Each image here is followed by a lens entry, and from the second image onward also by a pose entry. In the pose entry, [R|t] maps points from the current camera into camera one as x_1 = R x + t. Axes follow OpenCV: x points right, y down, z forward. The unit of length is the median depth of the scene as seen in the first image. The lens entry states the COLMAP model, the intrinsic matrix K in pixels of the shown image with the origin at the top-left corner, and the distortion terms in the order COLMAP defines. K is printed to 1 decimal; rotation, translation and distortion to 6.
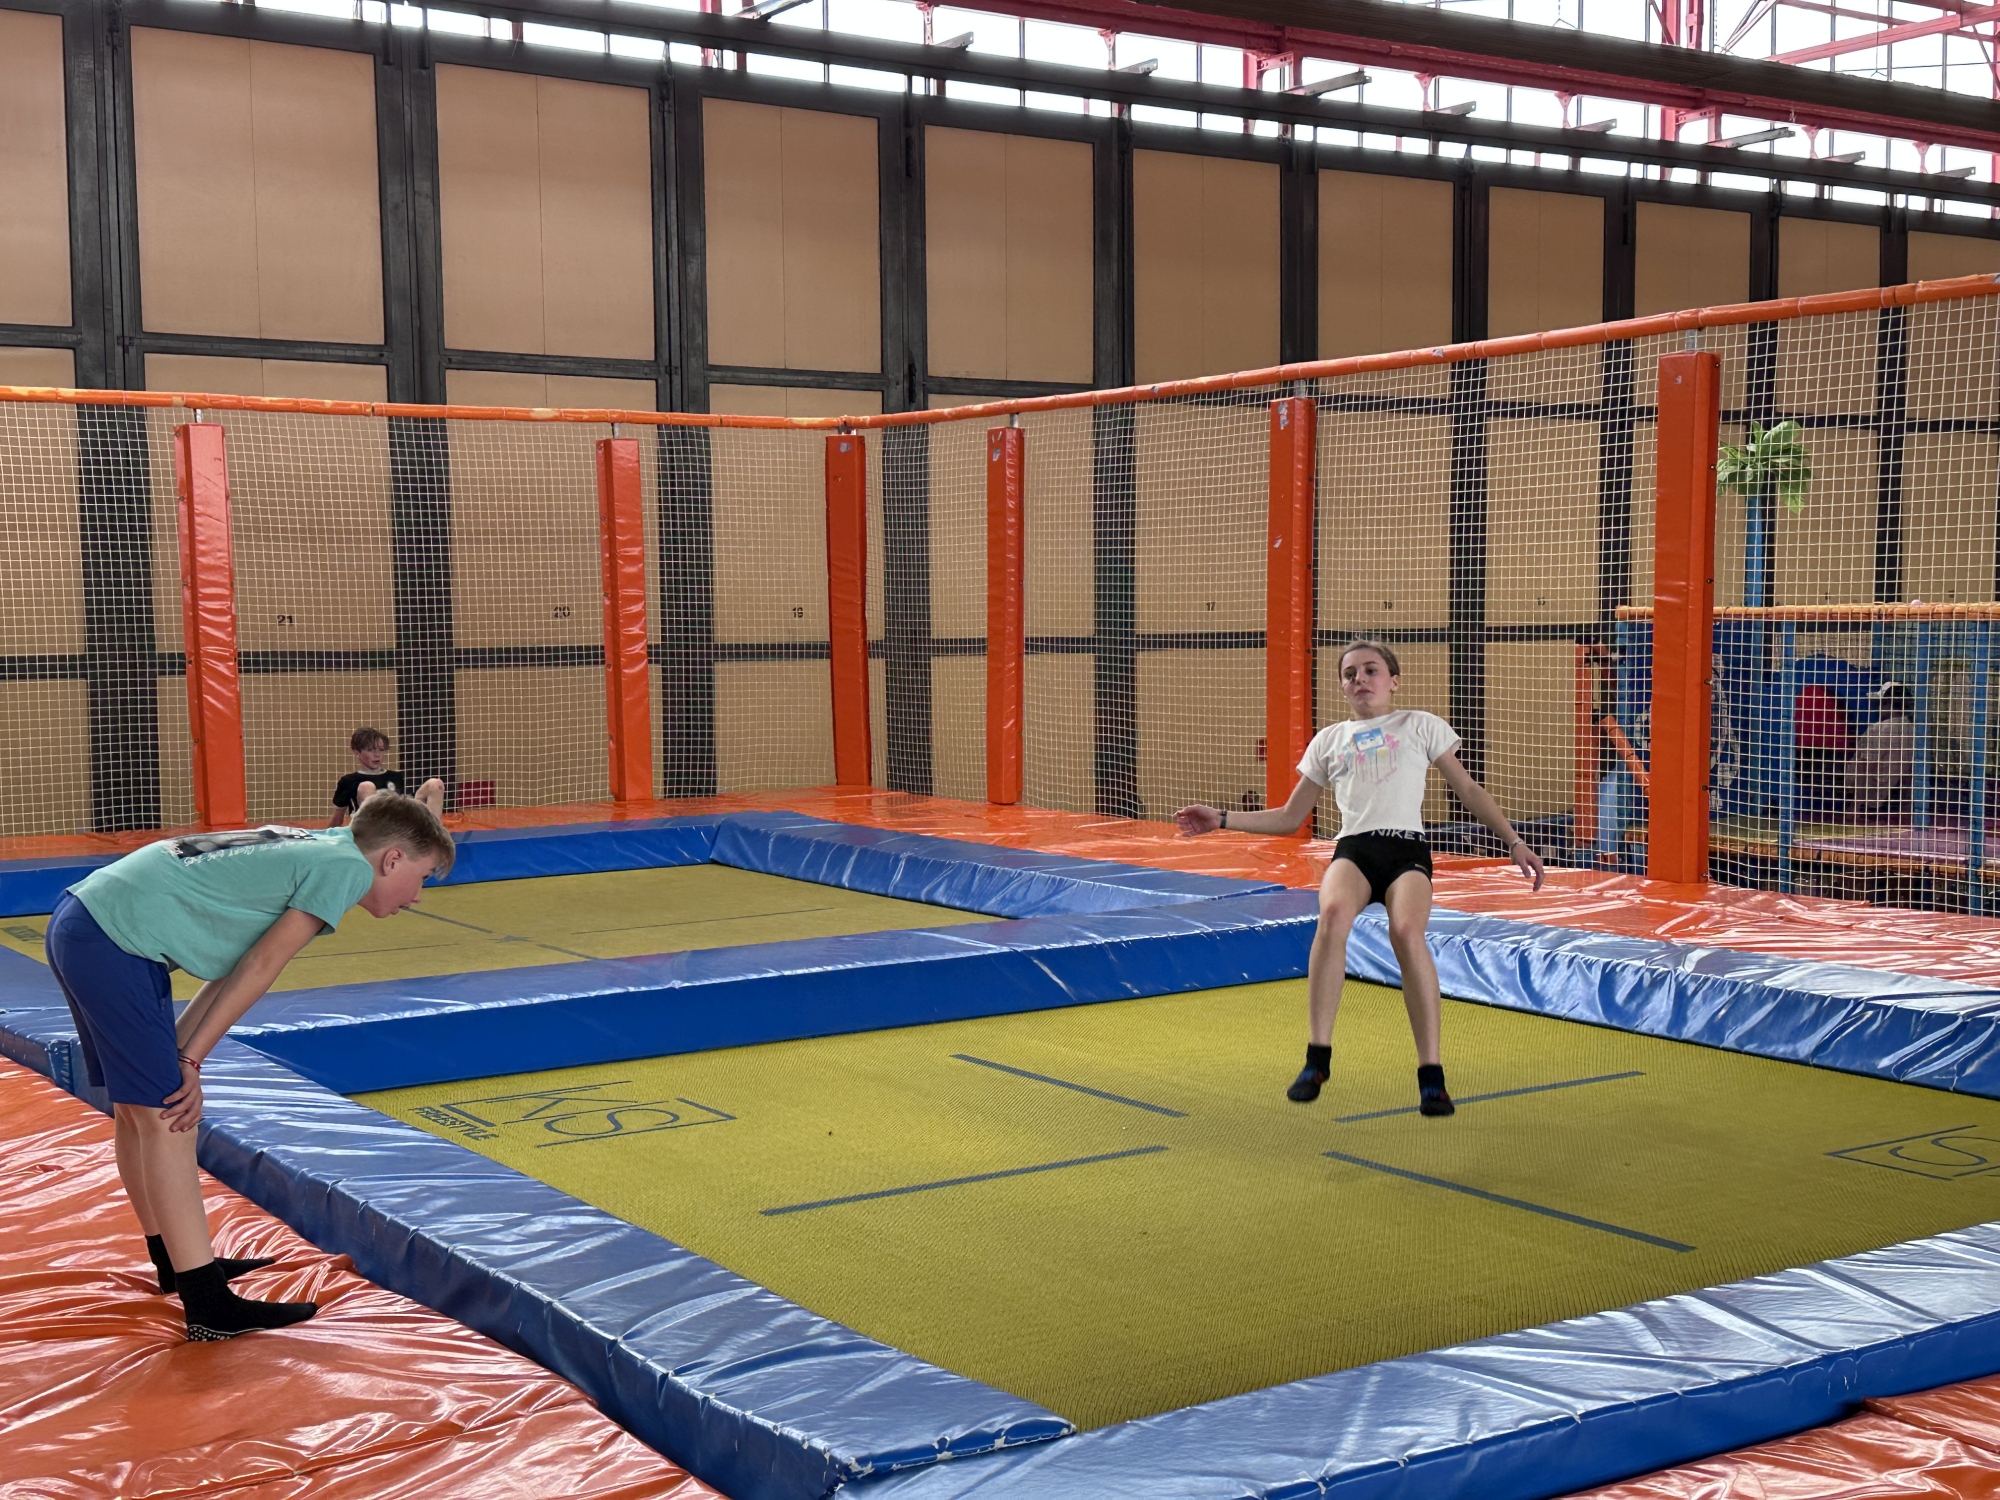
lens RADIAL K [[2507.7, 0, 1012.8], [0, 2507.7, 746.1], [0, 0, 1]] dist [0.127274, 0.000000]
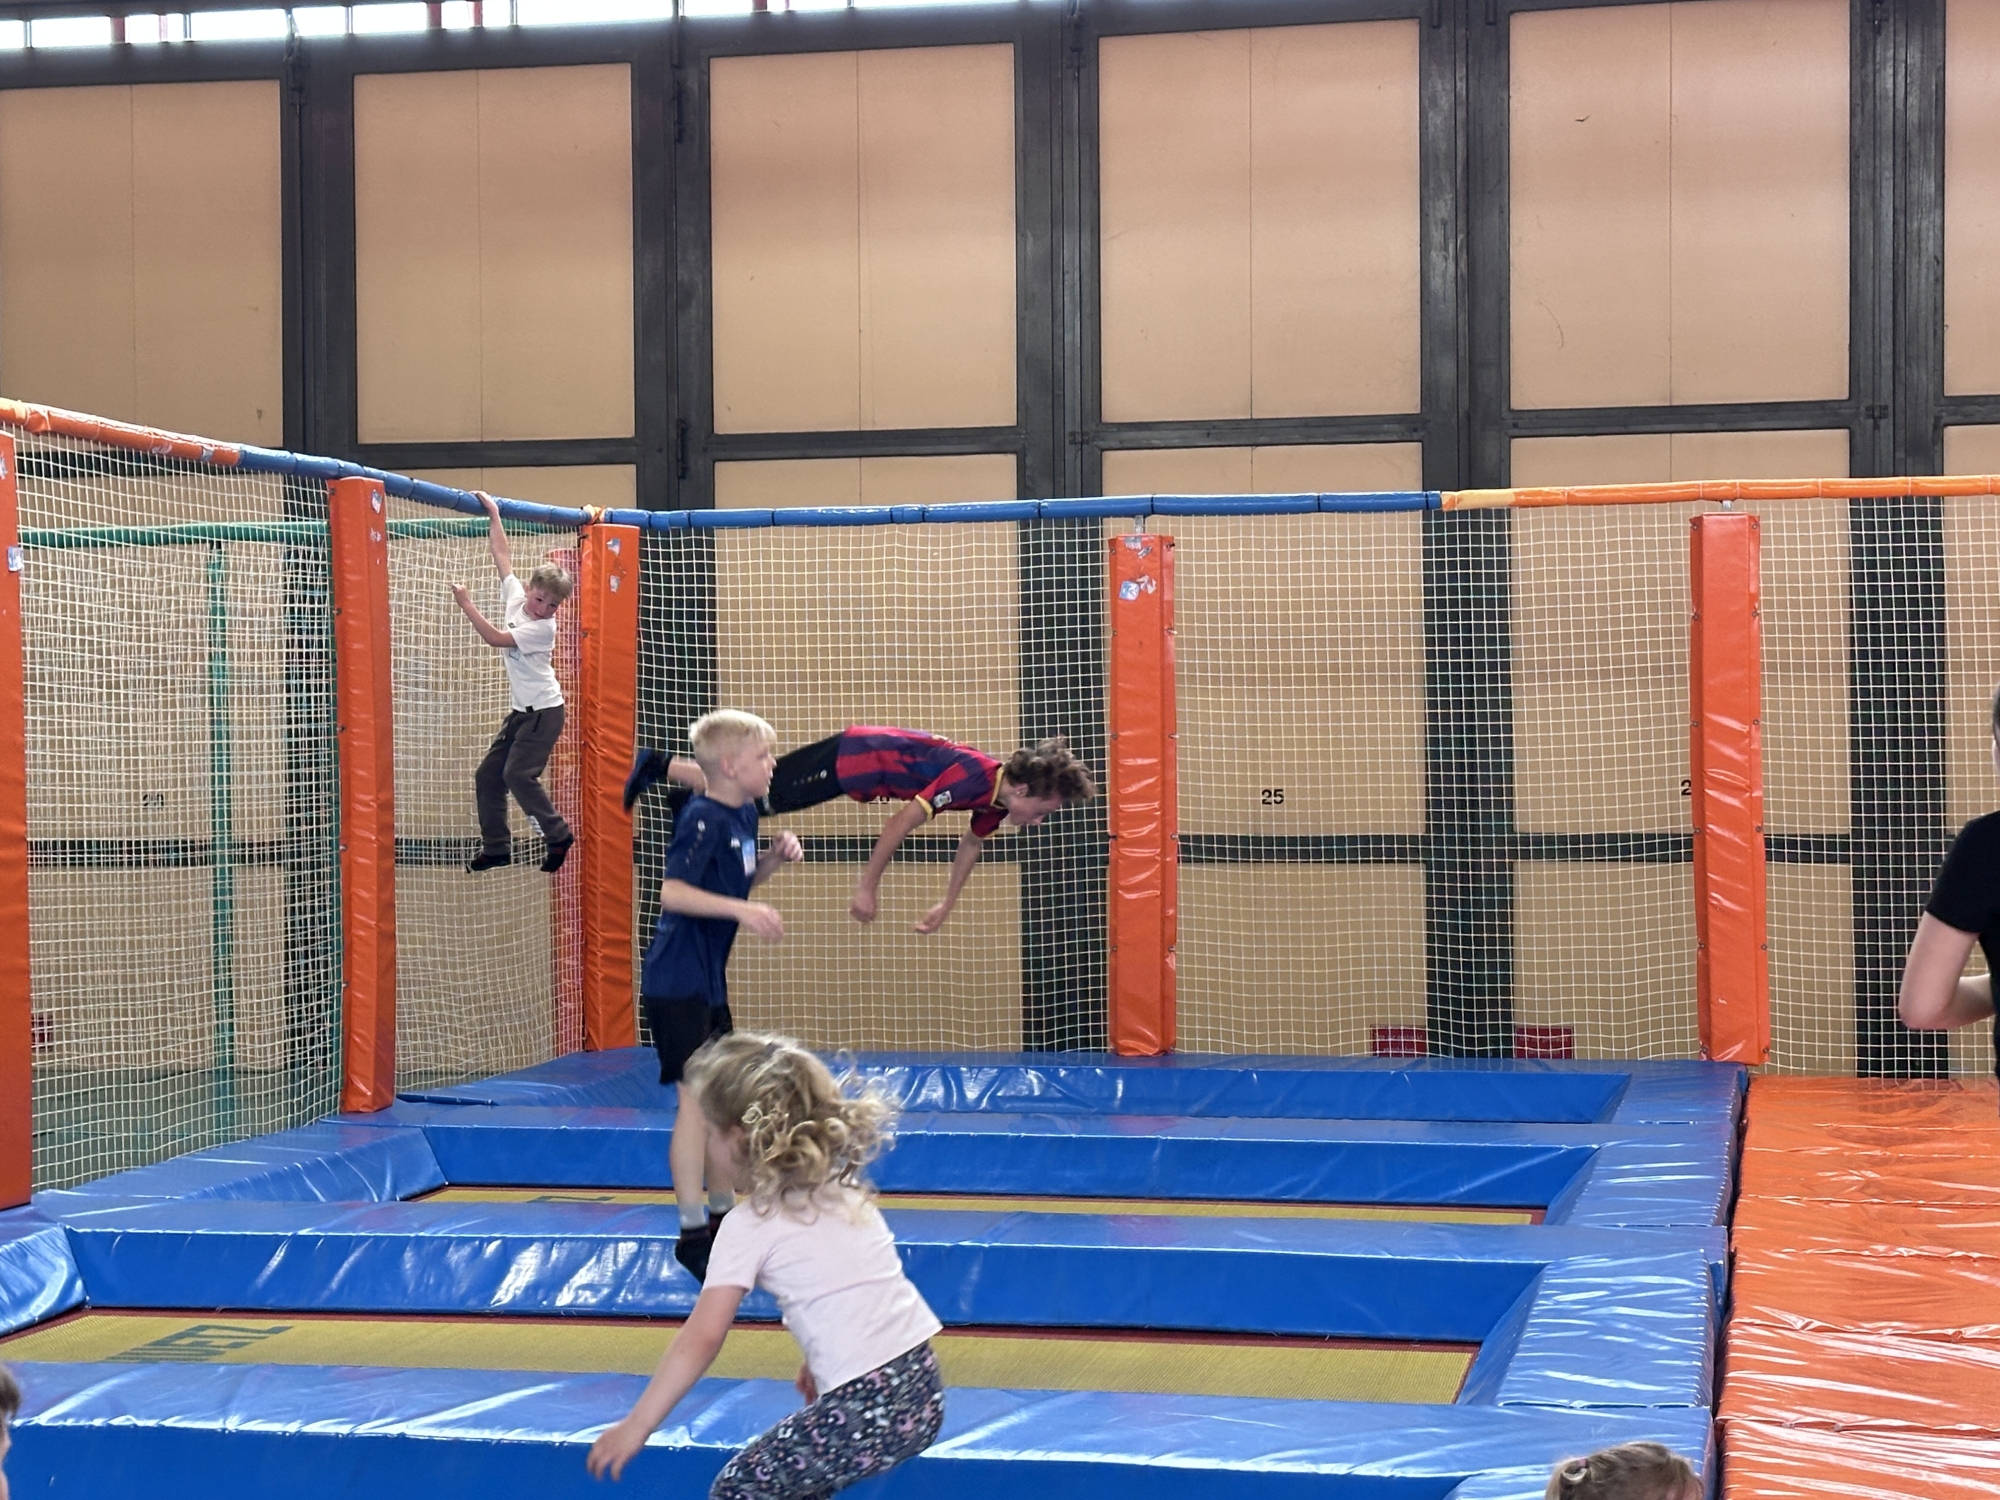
lens RADIAL K [[3398.0, 0, 1006.8], [0, 3398.0, 752.7], [0, 0, 1]] dist [0.220282, 0.000000]
pose [[0.699541, 0.000676, -0.714592, 0.559020], [-0.041498, 0.998350, -0.039679, -0.028397], [0.713386, 0.057411, 0.698415, 0.376559]]
